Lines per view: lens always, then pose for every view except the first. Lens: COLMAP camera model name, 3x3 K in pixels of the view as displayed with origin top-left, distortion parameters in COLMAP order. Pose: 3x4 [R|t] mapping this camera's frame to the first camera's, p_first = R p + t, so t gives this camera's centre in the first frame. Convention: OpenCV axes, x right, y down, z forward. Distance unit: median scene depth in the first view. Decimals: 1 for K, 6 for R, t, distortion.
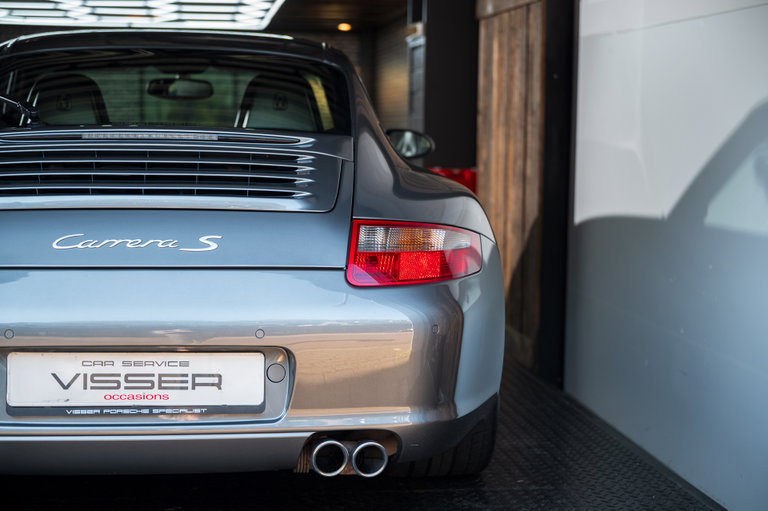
lens RADIAL K [[1323.6, 0, 385.9], [0, 1323.6, 254.5], [0, 0, 1]] dist [0.002706, 0.000000]
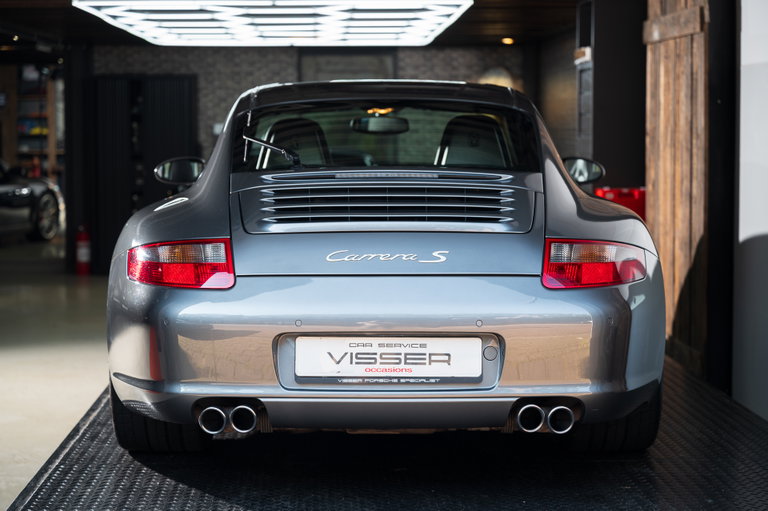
lens RADIAL K [[1510.7, 0, 390.9], [0, 1510.7, 207.0], [0, 0, 1]] dist [-0.019601, 0.000000]
pose [[0.994808, -0.008655, -0.101401, -0.023493], [0.003857, 0.998868, -0.047418, 0.012025], [0.101697, 0.046781, 0.993715, -0.471786]]
